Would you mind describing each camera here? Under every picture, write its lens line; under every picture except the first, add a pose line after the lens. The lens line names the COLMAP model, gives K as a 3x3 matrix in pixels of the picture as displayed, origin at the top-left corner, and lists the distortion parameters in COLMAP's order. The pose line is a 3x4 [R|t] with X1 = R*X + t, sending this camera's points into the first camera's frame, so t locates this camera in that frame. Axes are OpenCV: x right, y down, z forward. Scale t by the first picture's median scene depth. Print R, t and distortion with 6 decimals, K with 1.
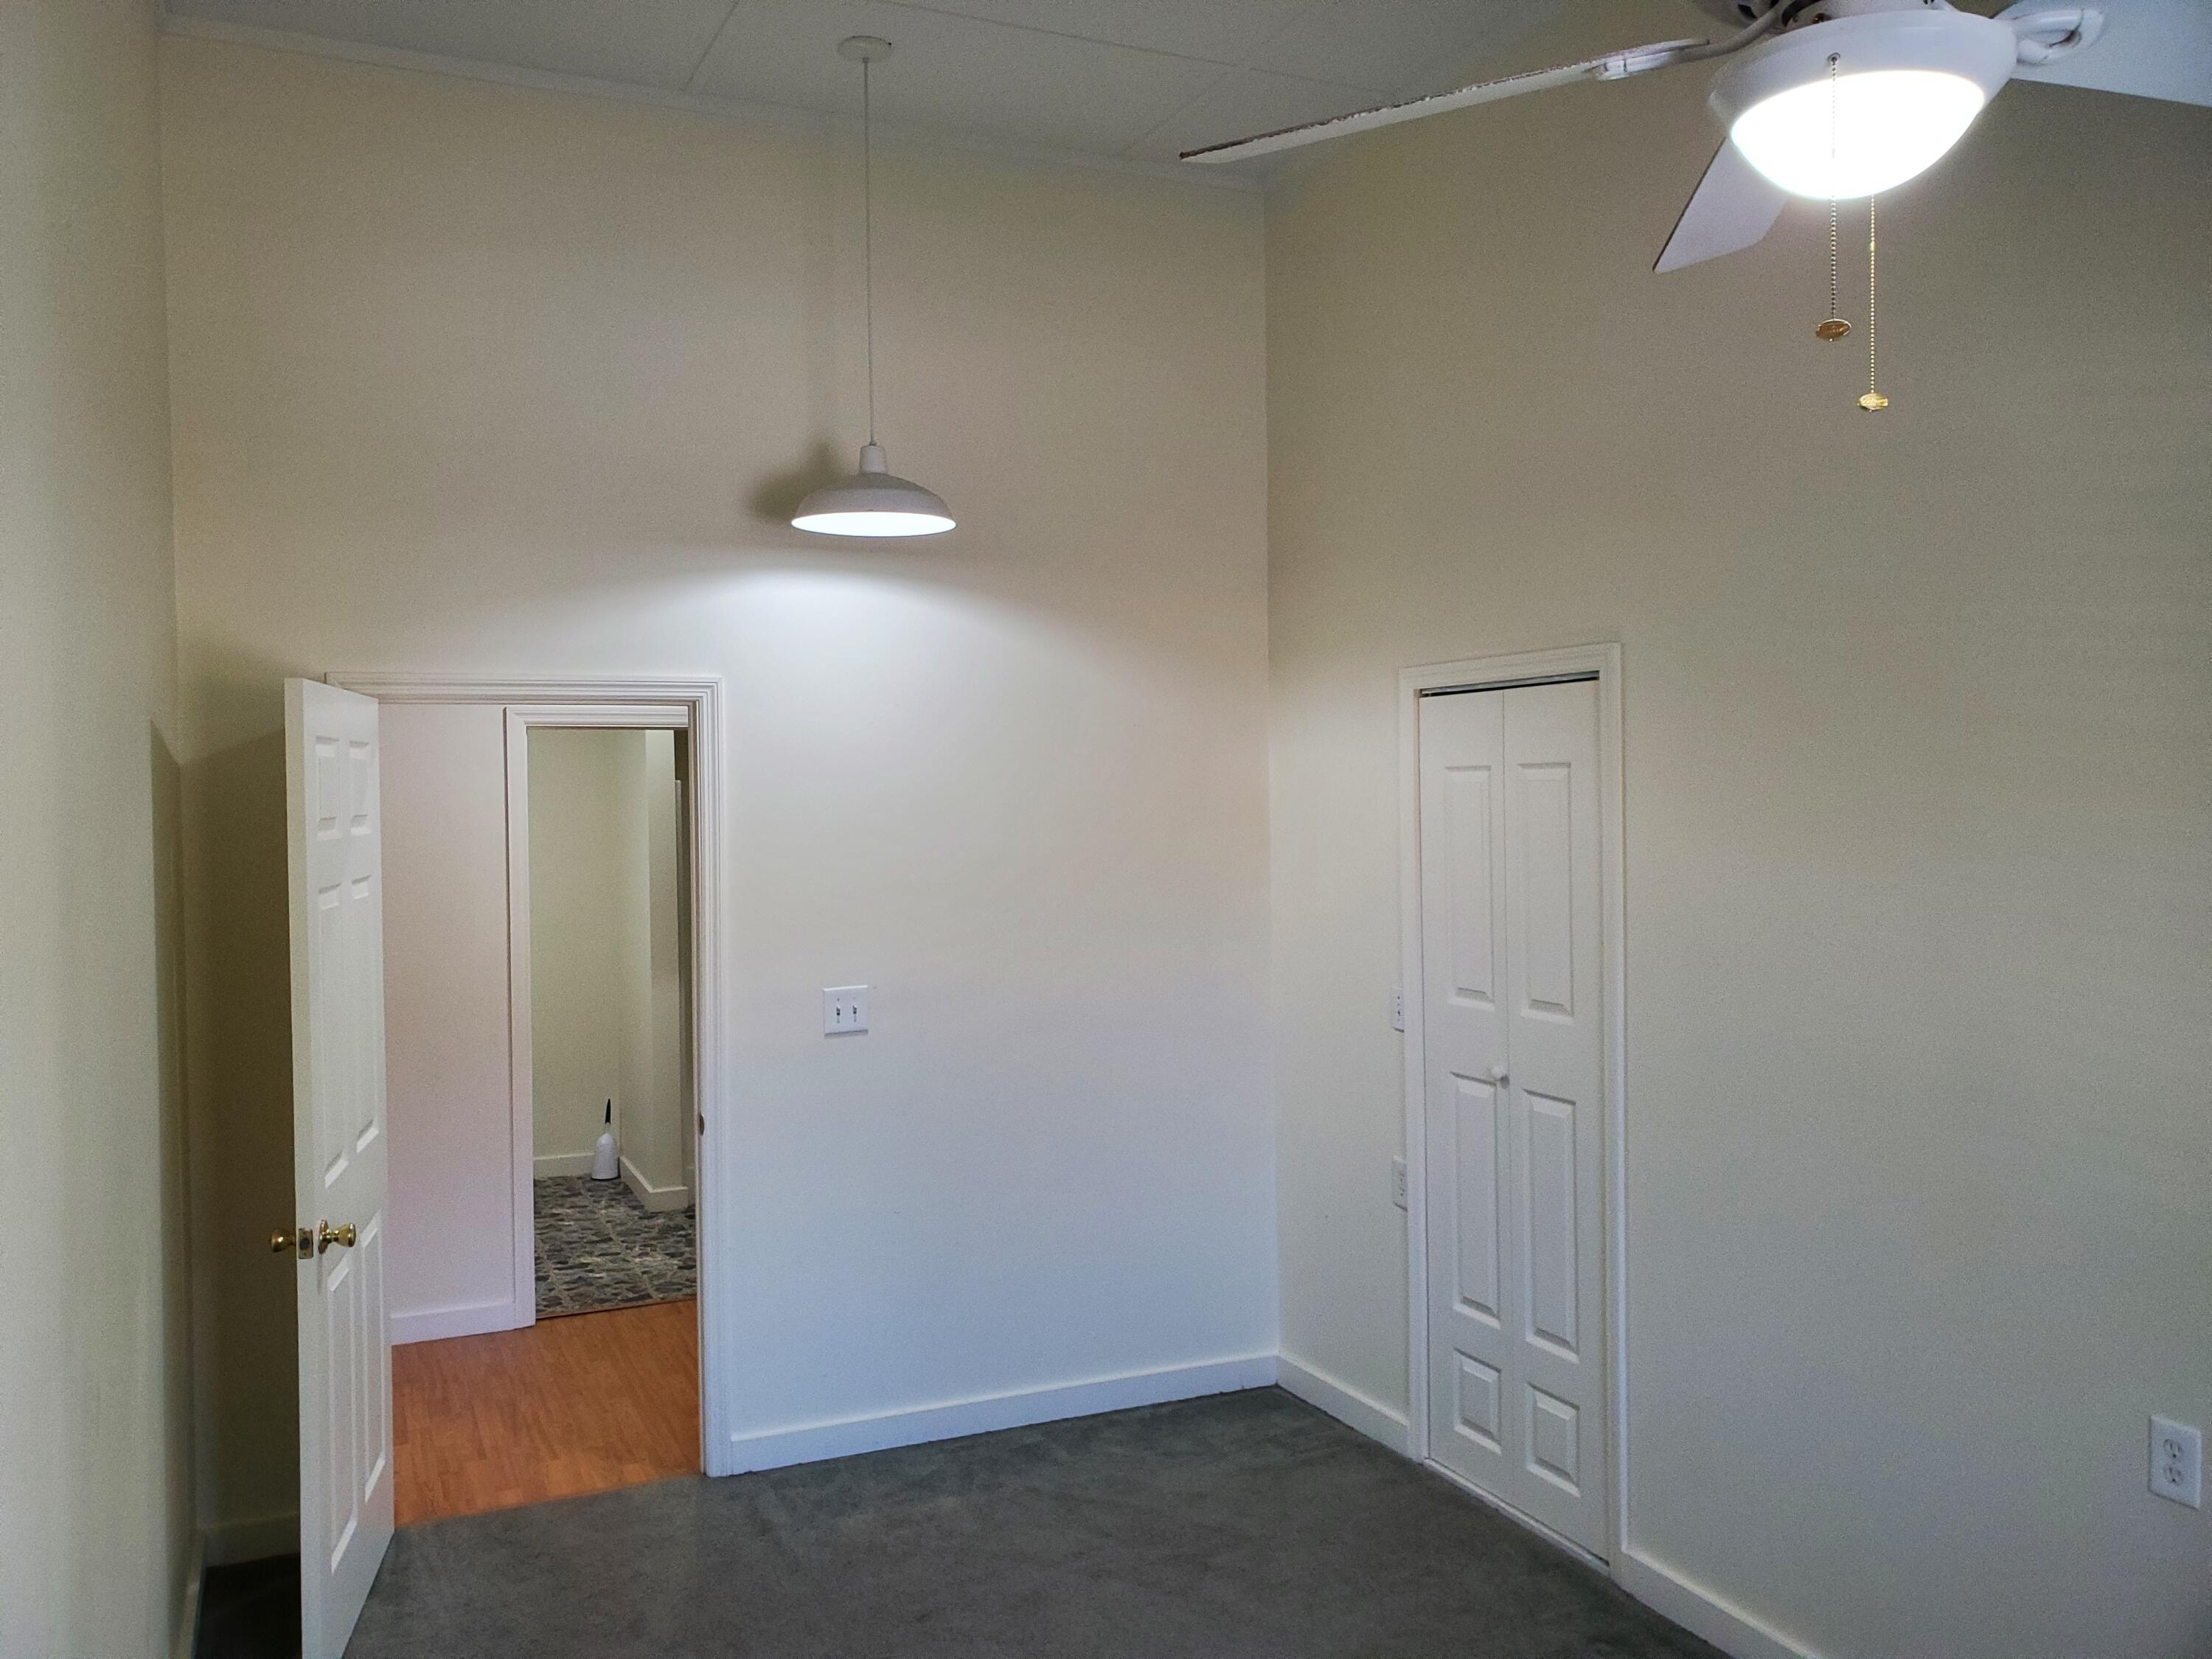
lens RADIAL K [[1697.9, 0, 1083.1], [0, 1697.9, 817.0], [0, 0, 1]] dist [-0.018271, 0.052389]
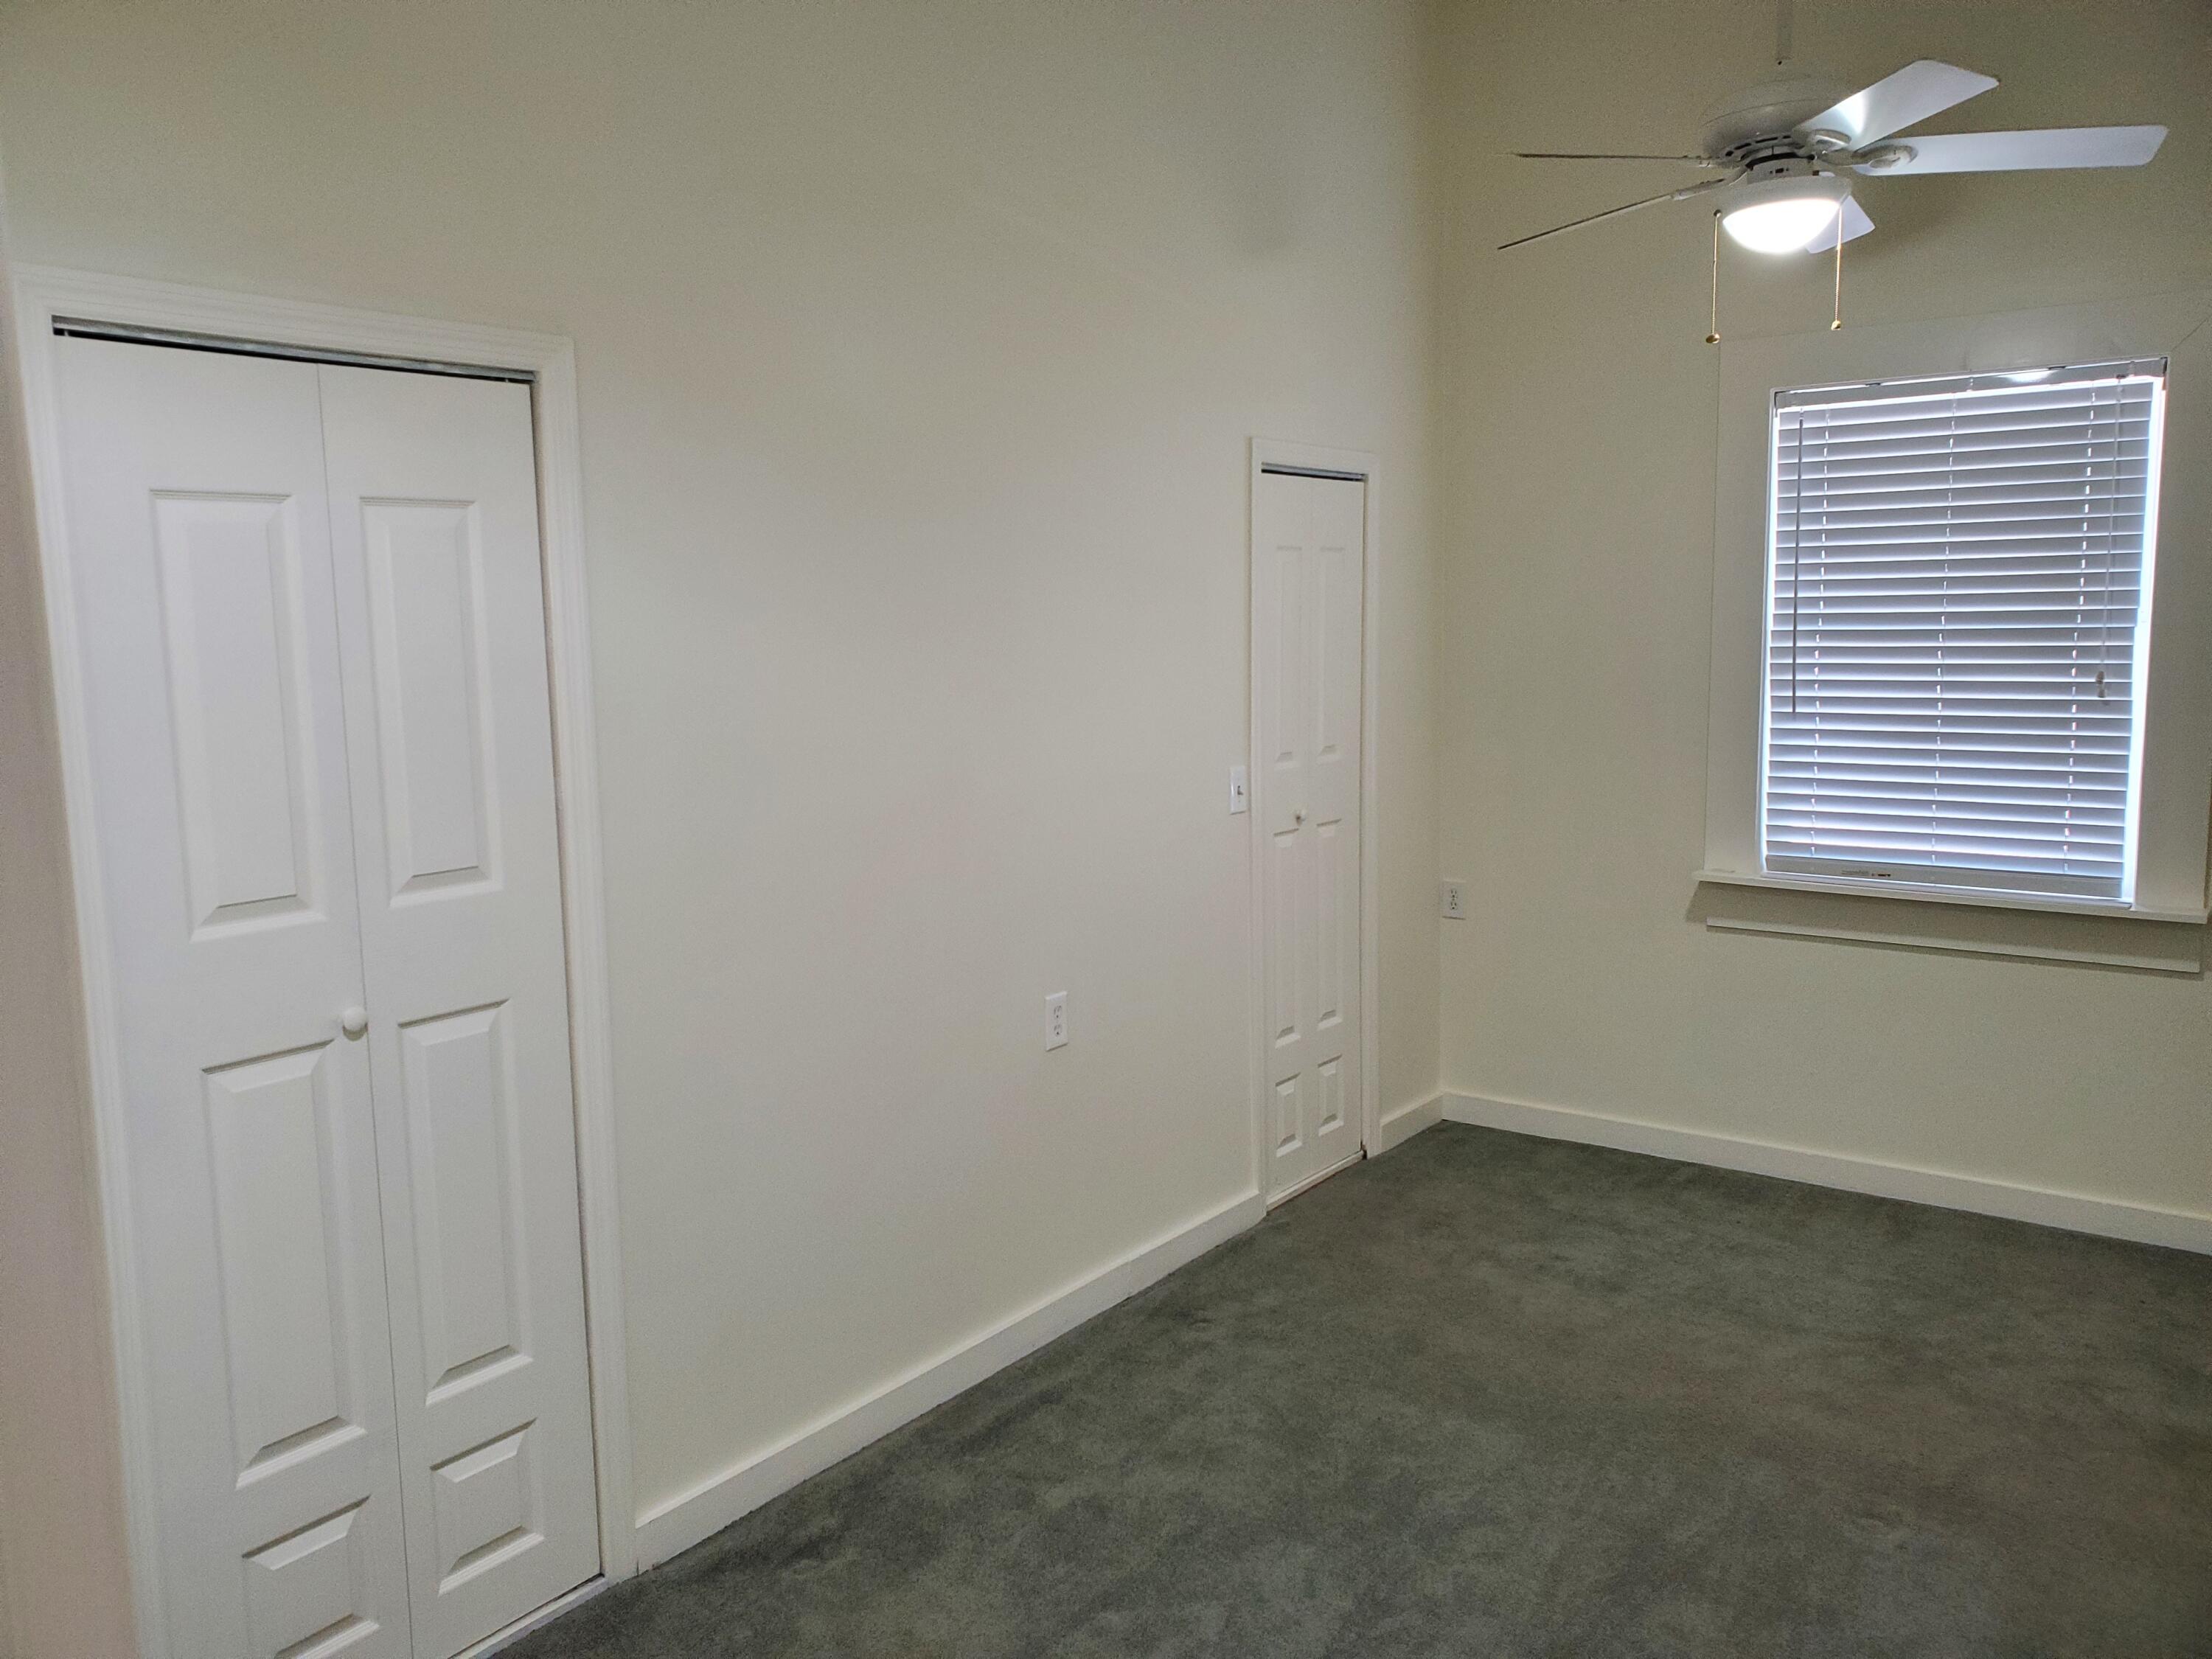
lens RADIAL K [[1697.9, 0, 1083.1], [0, 1697.9, 817.0], [0, 0, 1]] dist [-0.018271, 0.052389]
pose [[-0.490367, -0.085034, 0.867358, -0.420284], [0.039708, 0.992015, 0.119704, 0.020794], [-0.870611, 0.093140, -0.483075, 1.128035]]
